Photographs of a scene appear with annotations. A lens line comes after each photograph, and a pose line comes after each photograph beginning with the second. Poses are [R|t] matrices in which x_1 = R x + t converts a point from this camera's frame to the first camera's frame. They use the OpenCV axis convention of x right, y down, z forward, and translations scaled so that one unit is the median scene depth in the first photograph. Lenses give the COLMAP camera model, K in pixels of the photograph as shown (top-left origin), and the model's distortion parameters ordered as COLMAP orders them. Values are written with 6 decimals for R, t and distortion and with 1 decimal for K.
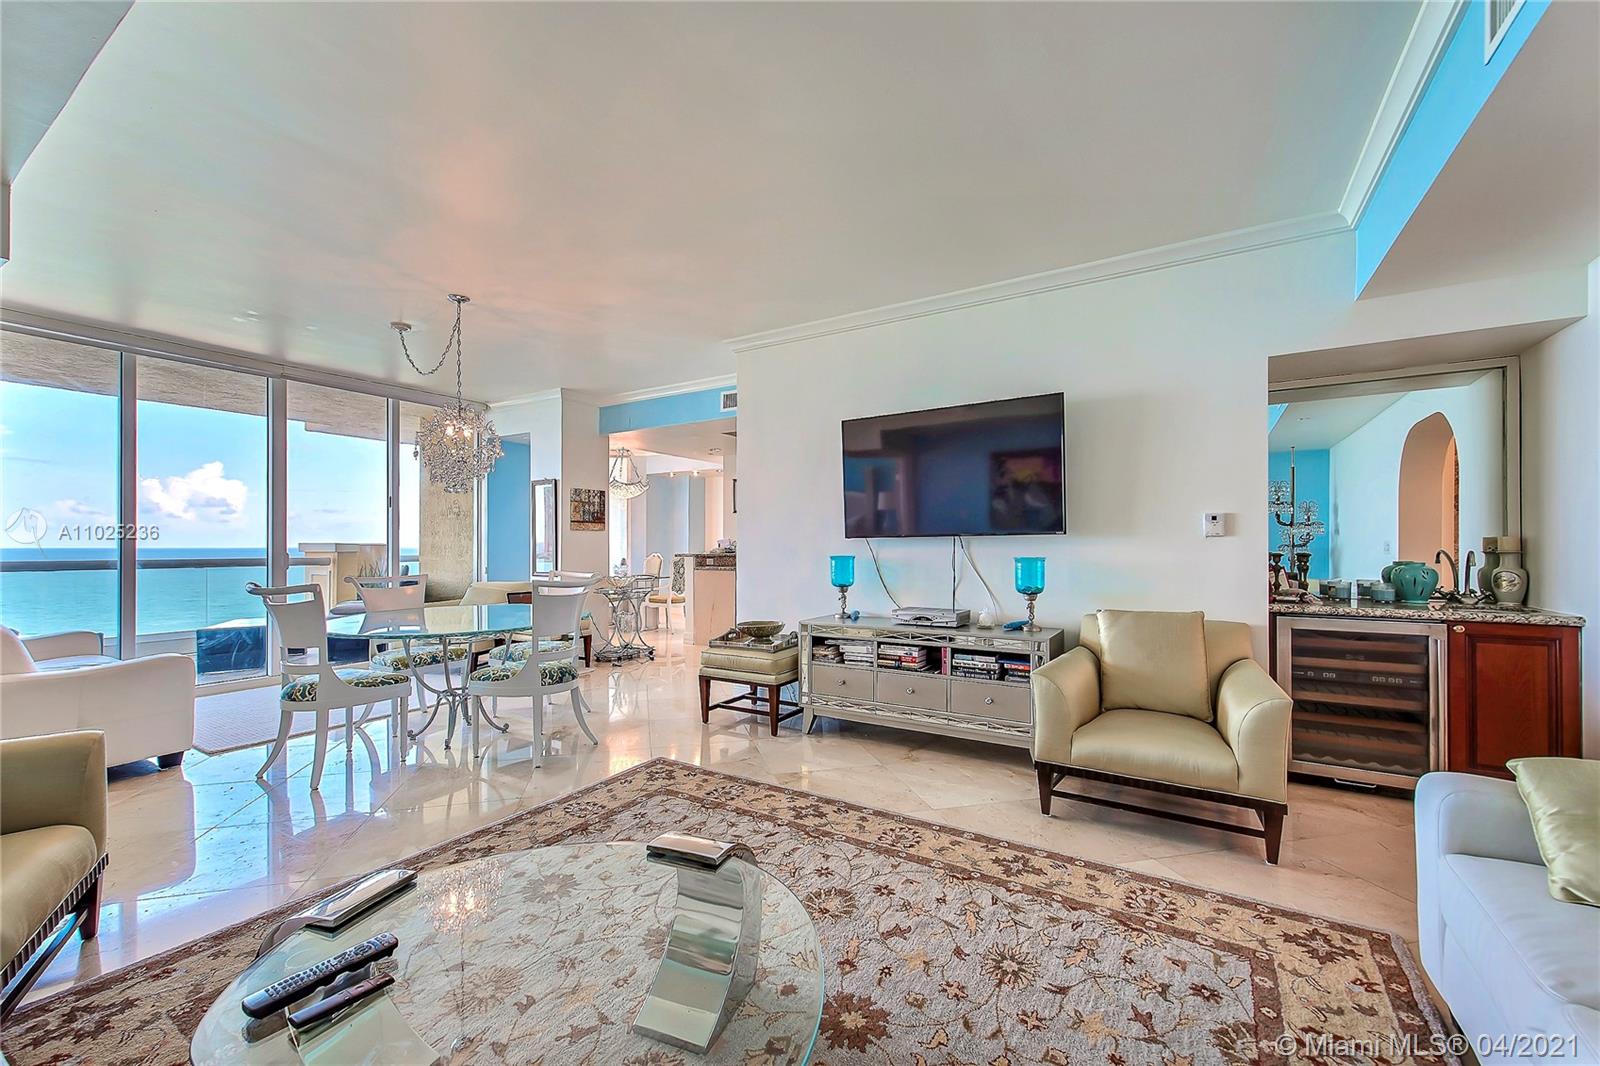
lens RADIAL K [[629.8, 0, 812.5], [0, 629.8, 543.8], [0, 0, 1]] dist [0.001852, -0.000038]
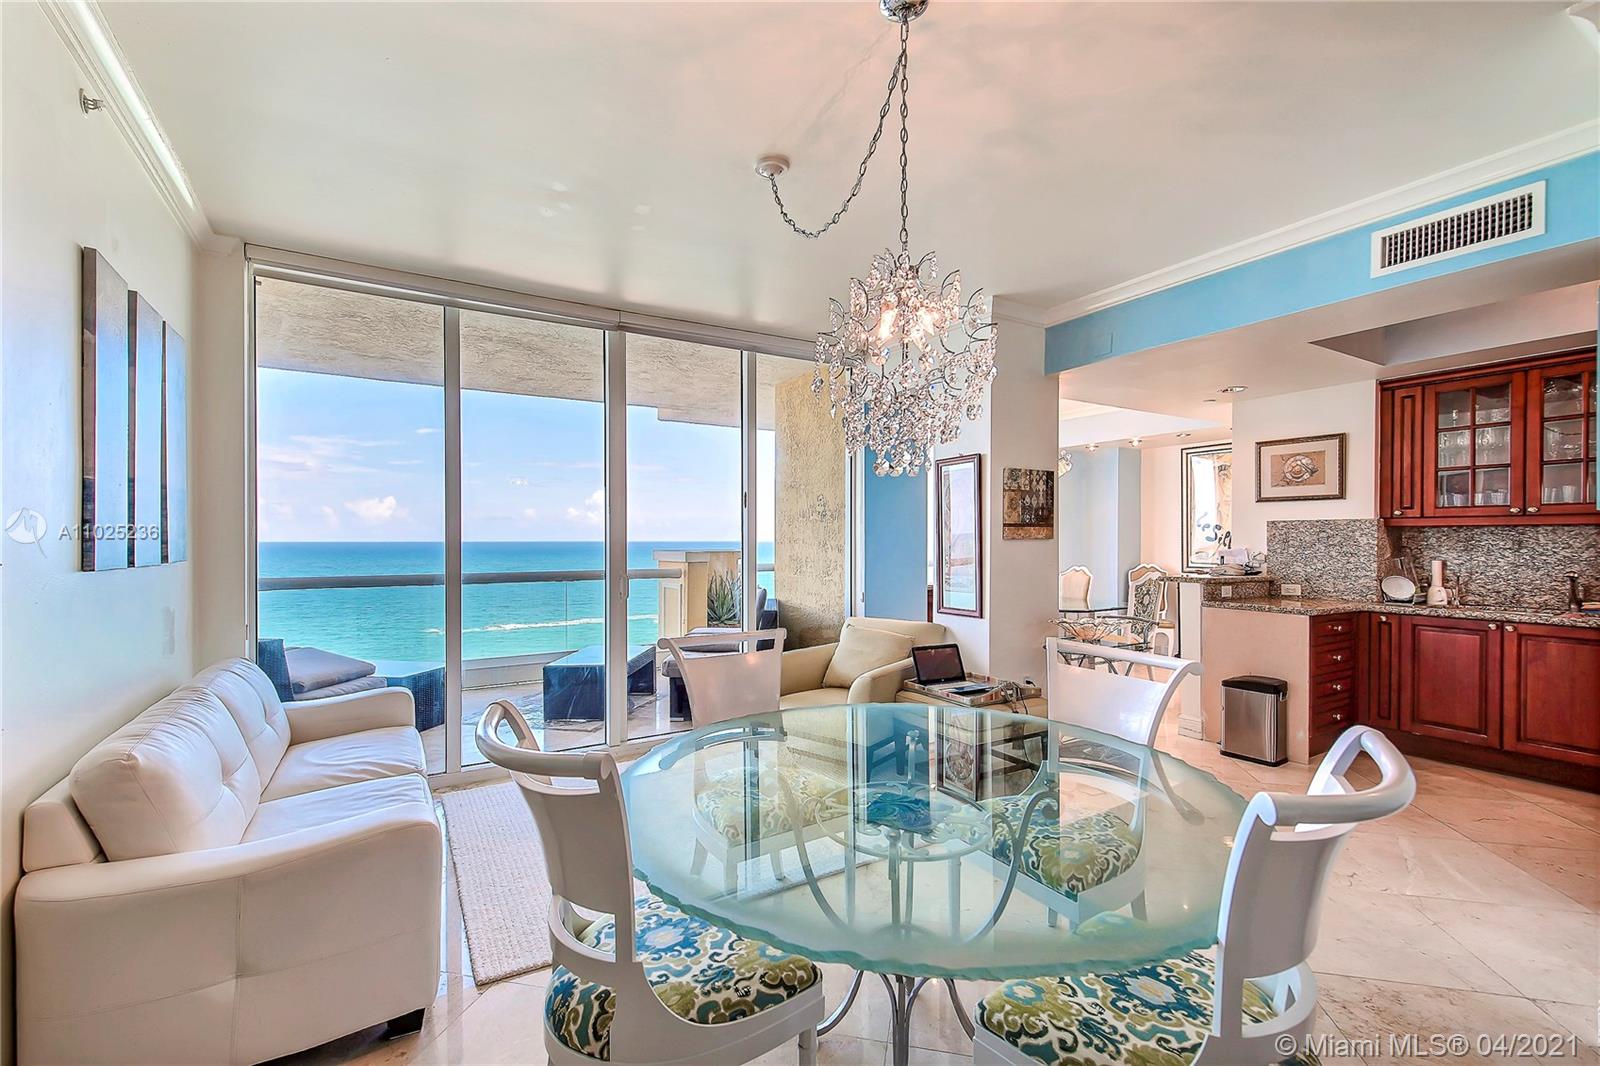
lens RADIAL K [[686.2, 0, 799.5], [0, 686.2, 539.3], [0, 0, 1]] dist [0.001008, 0.000044]
pose [[0.880653, -0.000536, -0.473761, -0.248943], [0.002309, 0.999992, 0.003160, -0.024462], [0.473756, -0.003876, 0.880648, 0.347537]]
